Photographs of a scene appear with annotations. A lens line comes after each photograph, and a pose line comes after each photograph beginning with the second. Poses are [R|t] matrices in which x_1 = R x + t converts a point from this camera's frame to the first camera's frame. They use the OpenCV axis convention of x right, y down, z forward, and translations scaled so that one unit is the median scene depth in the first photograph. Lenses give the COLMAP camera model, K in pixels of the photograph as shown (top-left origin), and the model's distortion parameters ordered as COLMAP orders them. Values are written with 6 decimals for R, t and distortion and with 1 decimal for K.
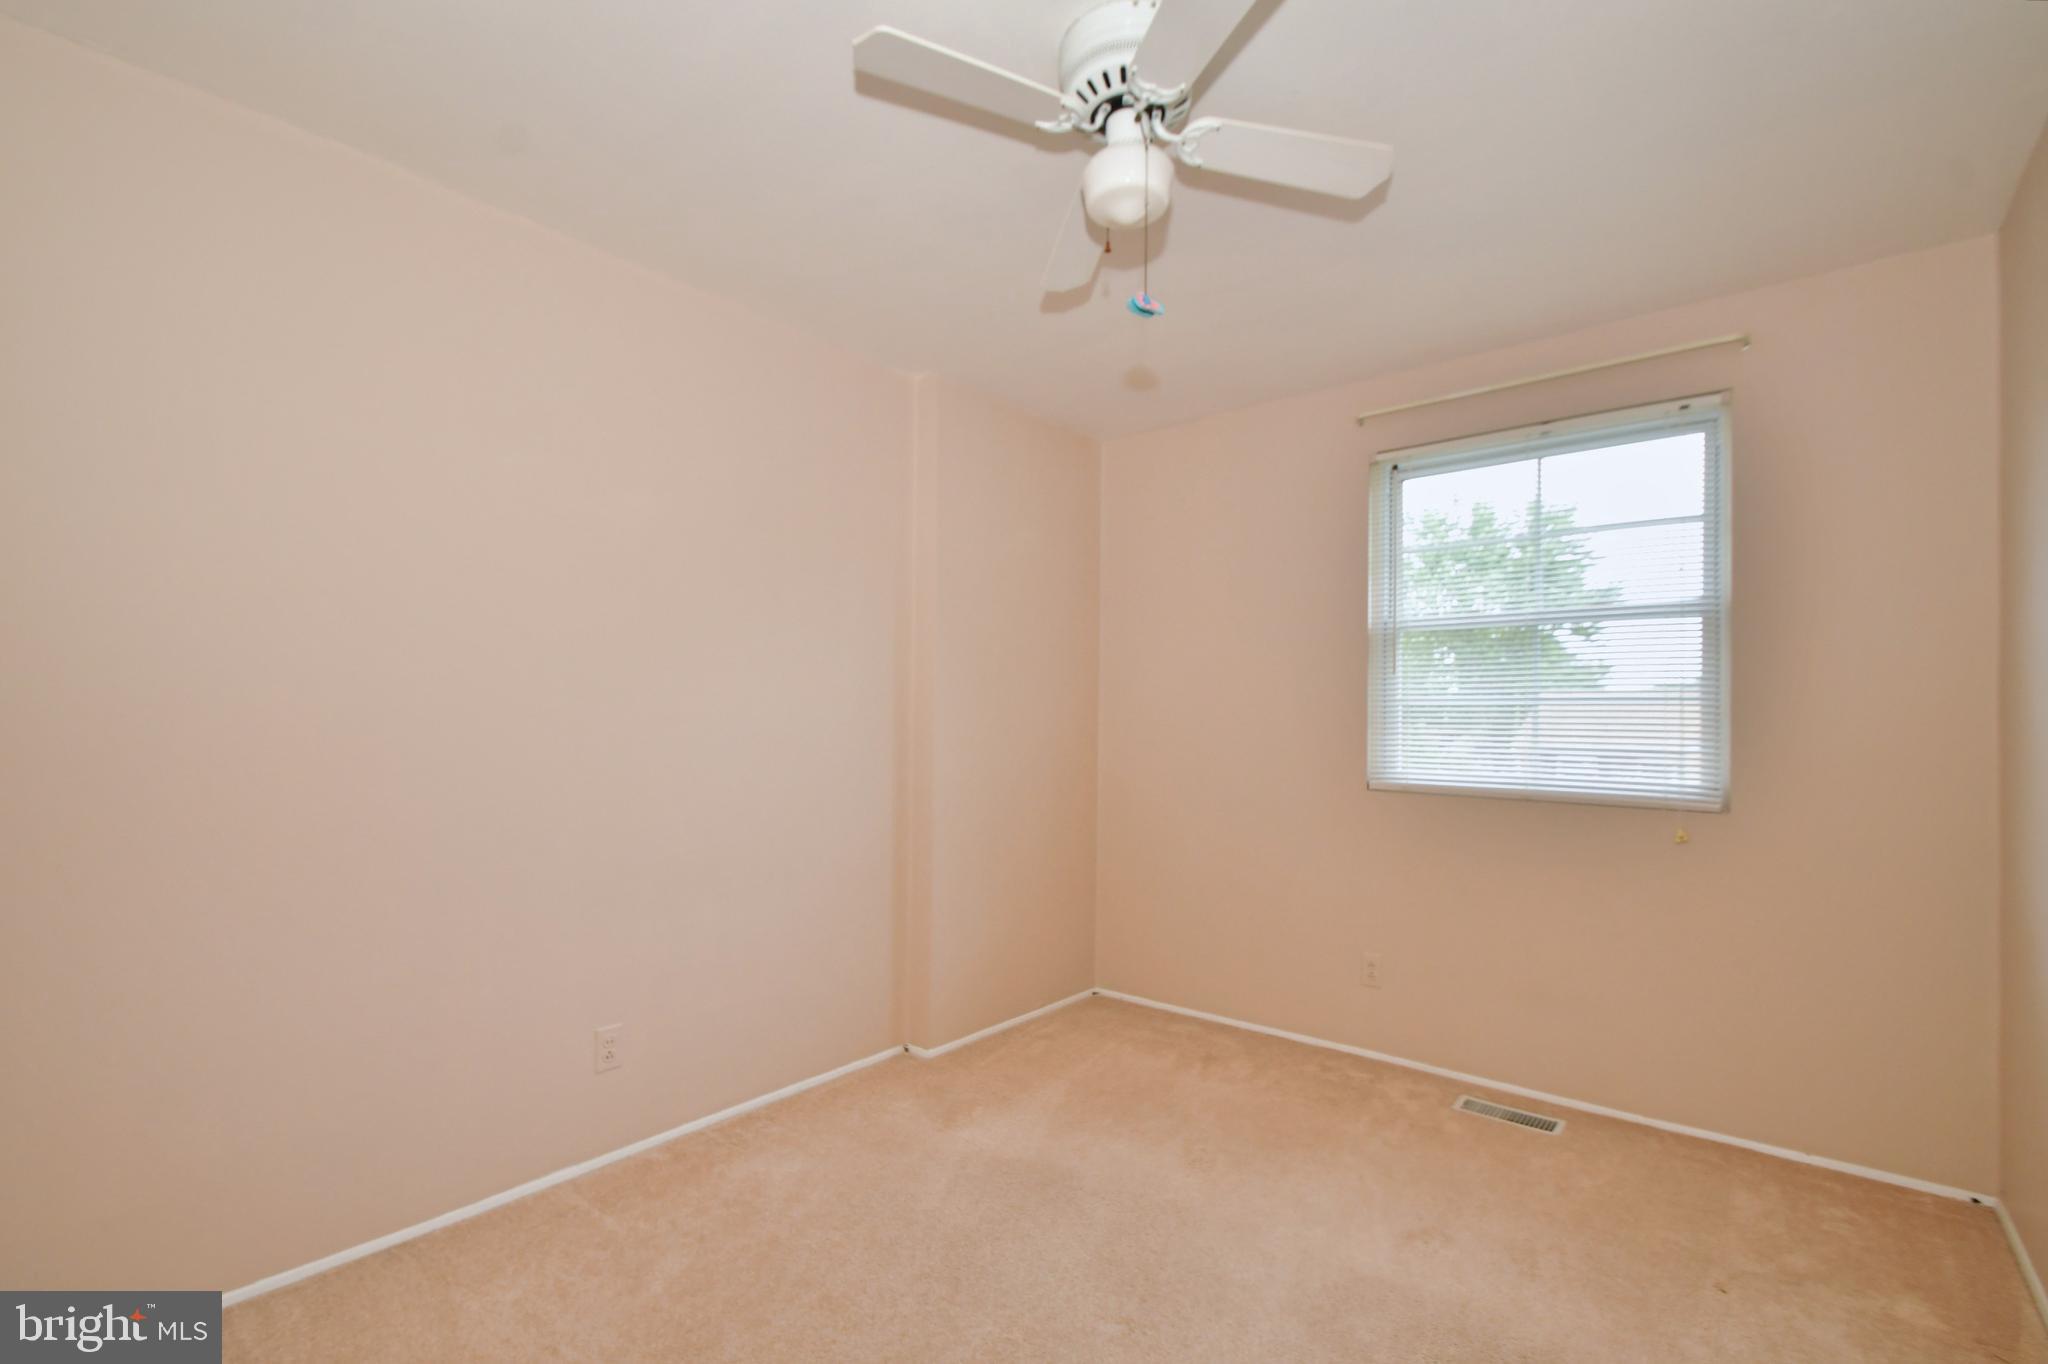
lens RADIAL K [[897.8, 0, 995.4], [0, 897.8, 717.4], [0, 0, 1]] dist [0.002765, -0.000195]
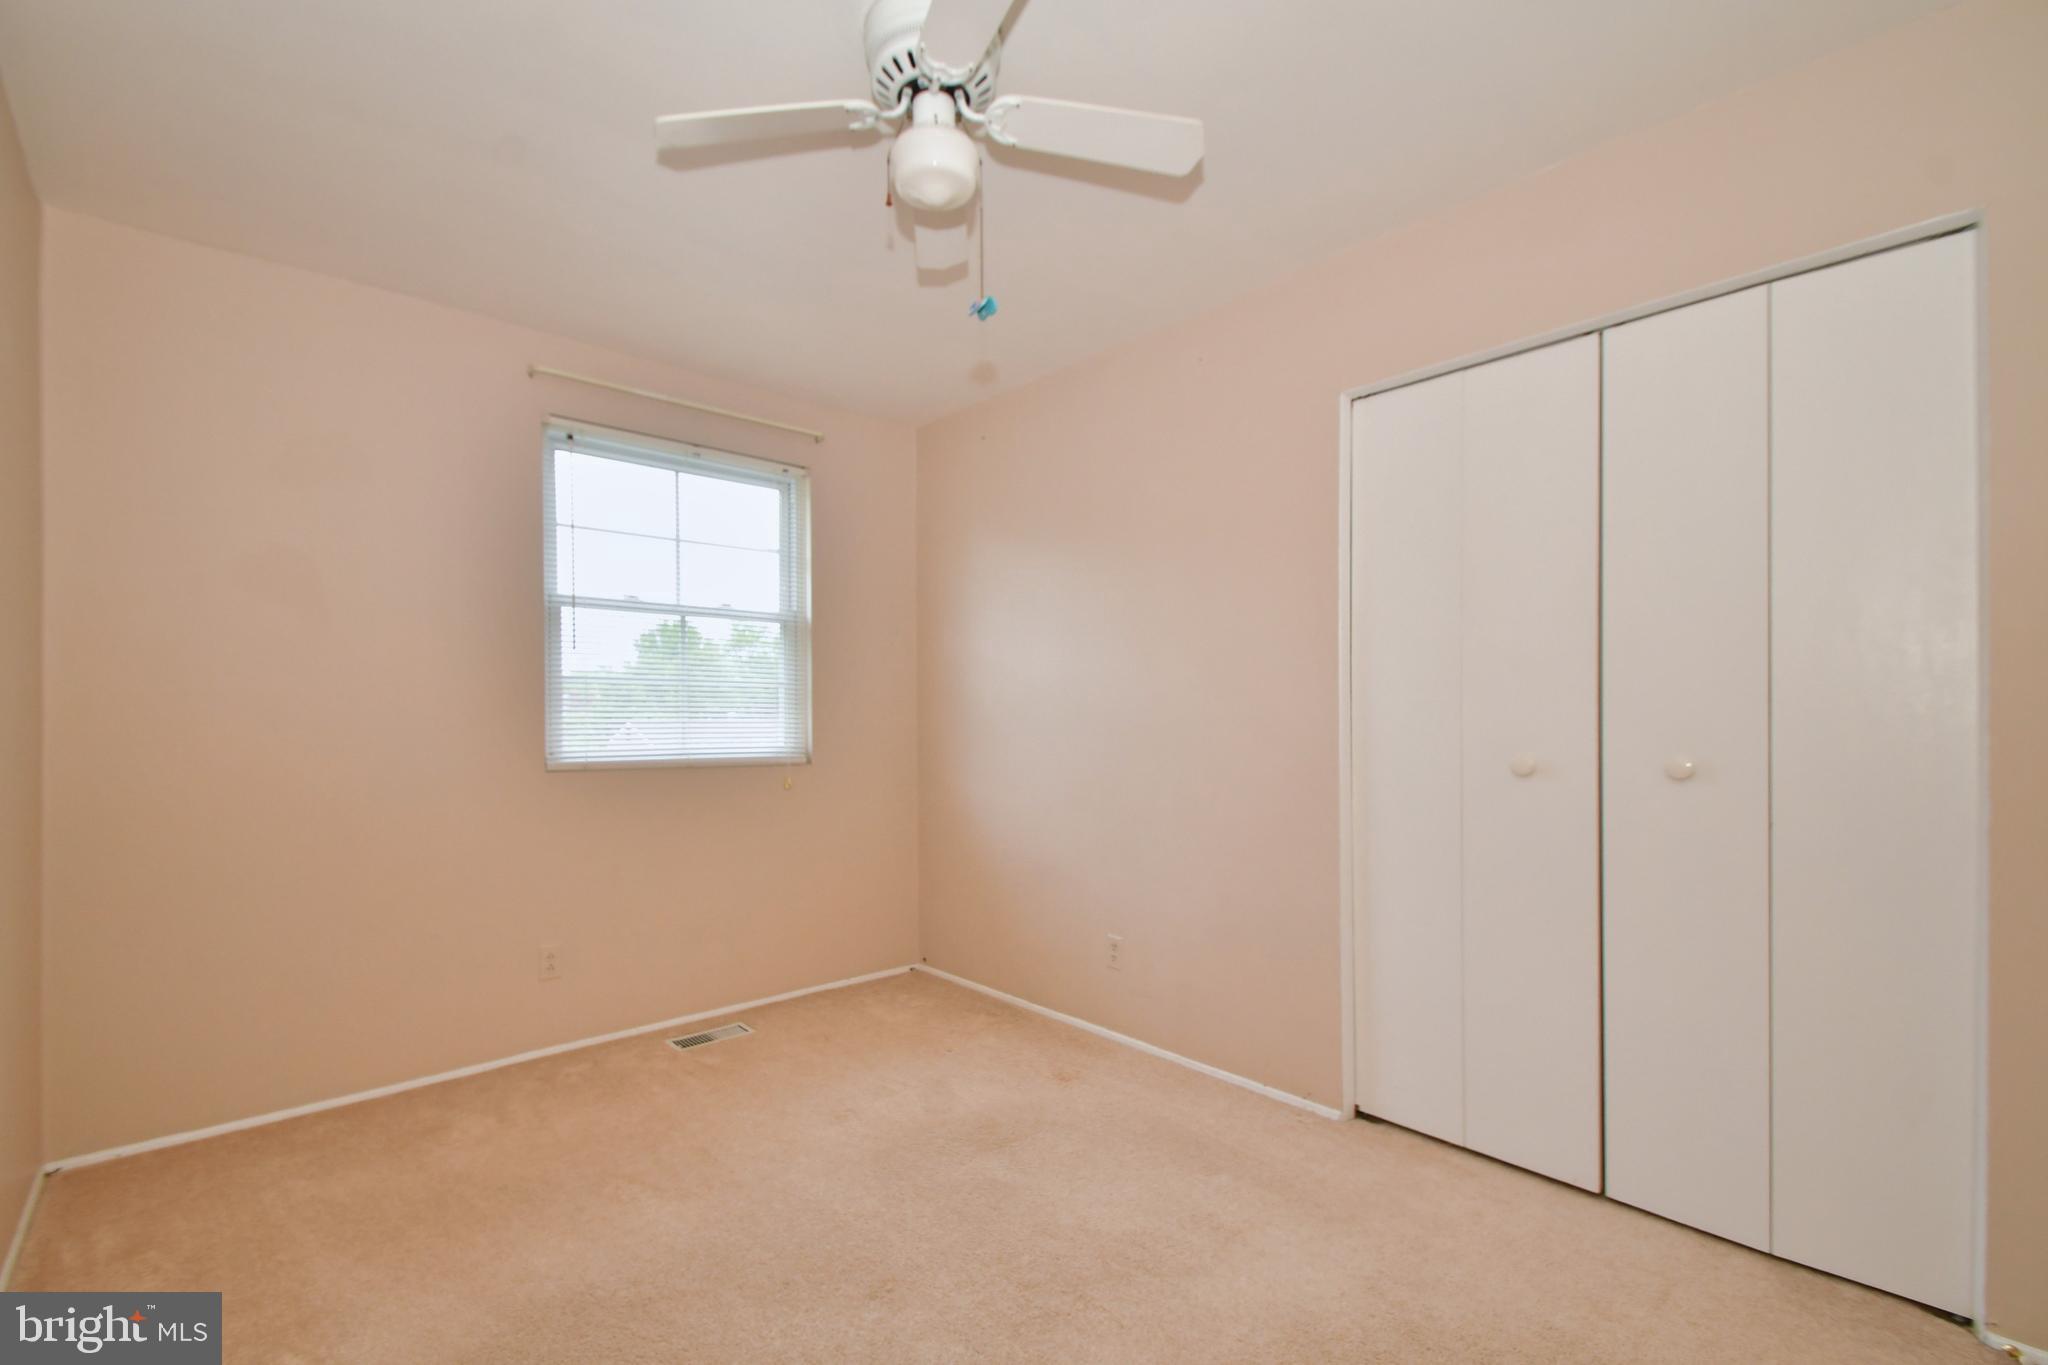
lens RADIAL K [[897.8, 0, 995.4], [0, 897.8, 717.9], [0, 0, 1]] dist [0.002765, -0.000195]
pose [[0.139379, -0.006196, 0.990220, -0.530108], [-0.001928, 0.999977, 0.006528, 0.021107], [-0.990237, -0.002819, 0.139364, 0.478736]]
